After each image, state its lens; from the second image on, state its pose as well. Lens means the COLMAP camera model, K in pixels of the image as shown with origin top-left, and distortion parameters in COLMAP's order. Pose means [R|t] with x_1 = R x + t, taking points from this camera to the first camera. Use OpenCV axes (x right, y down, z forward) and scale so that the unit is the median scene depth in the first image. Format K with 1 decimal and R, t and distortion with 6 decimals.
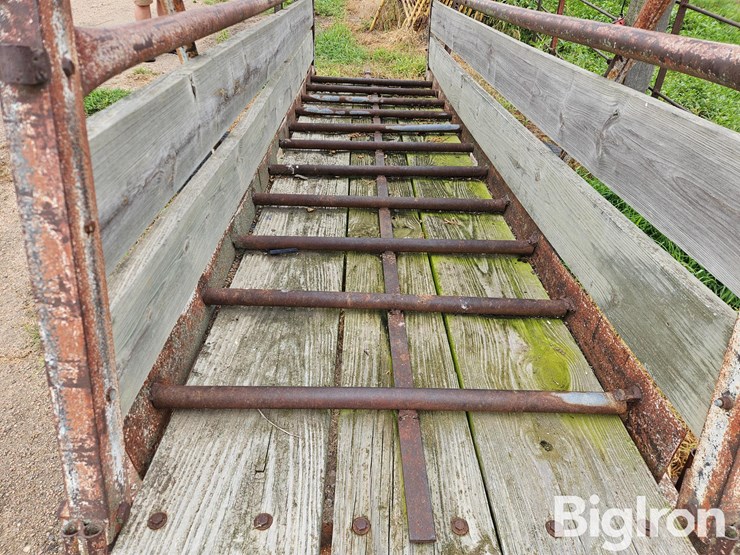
lens RADIAL K [[489.7, 0, 370.0], [0, 489.7, 277.5], [0, 0, 1]] dist [0.087504, -0.079301]
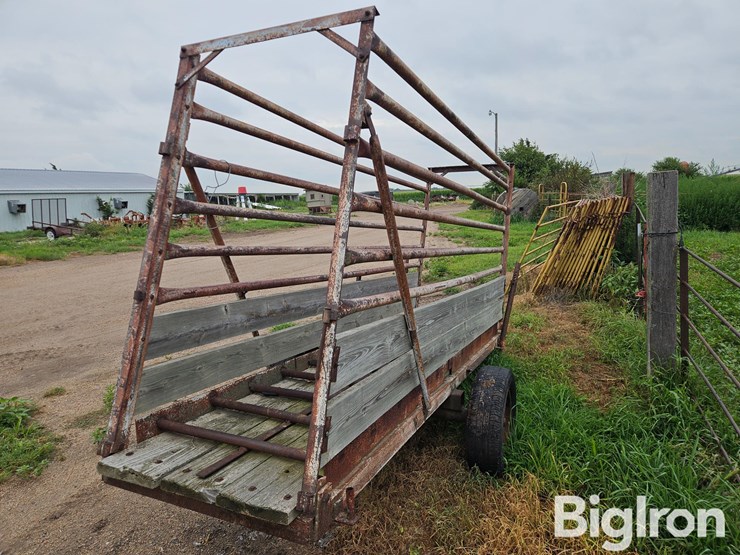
lens RADIAL K [[489.7, 0, 370.0], [0, 489.7, 277.5], [0, 0, 1]] dist [0.087504, -0.079301]
pose [[0.902098, 0.010580, -0.431401, 0.714877], [-0.213646, 0.879530, -0.425184, 0.200033], [0.374932, 0.475725, 0.795683, -0.413506]]
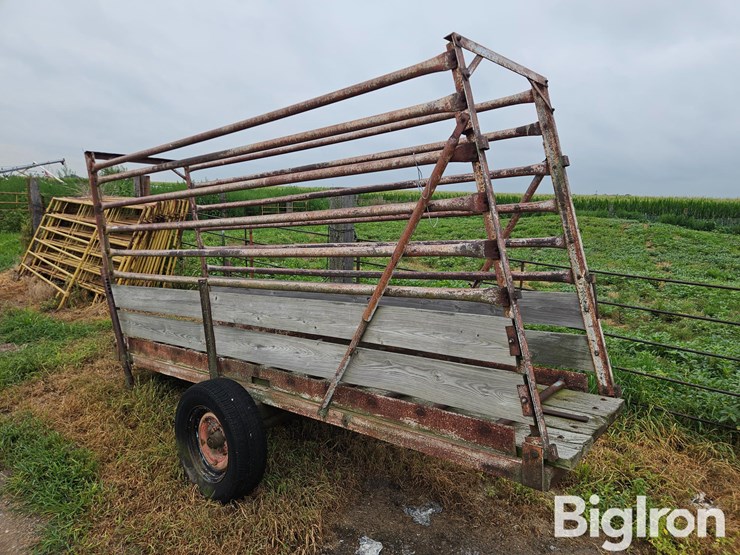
lens RADIAL K [[489.7, 0, 370.0], [0, 489.7, 277.5], [0, 0, 1]] dist [0.087504, -0.079301]
pose [[0.655093, -0.127484, 0.744716, -1.122041], [0.450735, 0.856998, -0.249785, -0.025947], [-0.606376, 0.499302, 0.618875, -0.204739]]
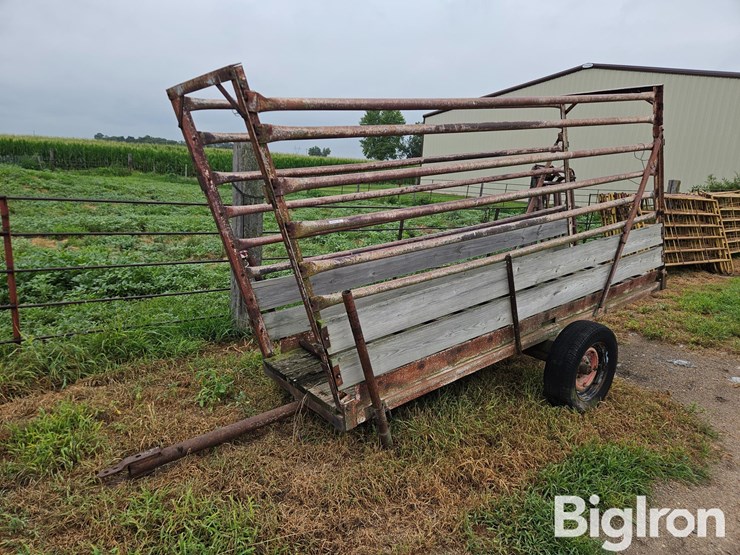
lens RADIAL K [[493.3, 0, 367.1], [0, 493.3, 290.4], [0, 0, 1]] dist [0.092266, -0.093076]
pose [[-0.587335, -0.249368, 0.769970, -1.271283], [0.444866, 0.695277, 0.564522, -1.821659], [-0.676115, 0.674097, -0.297425, 2.159641]]
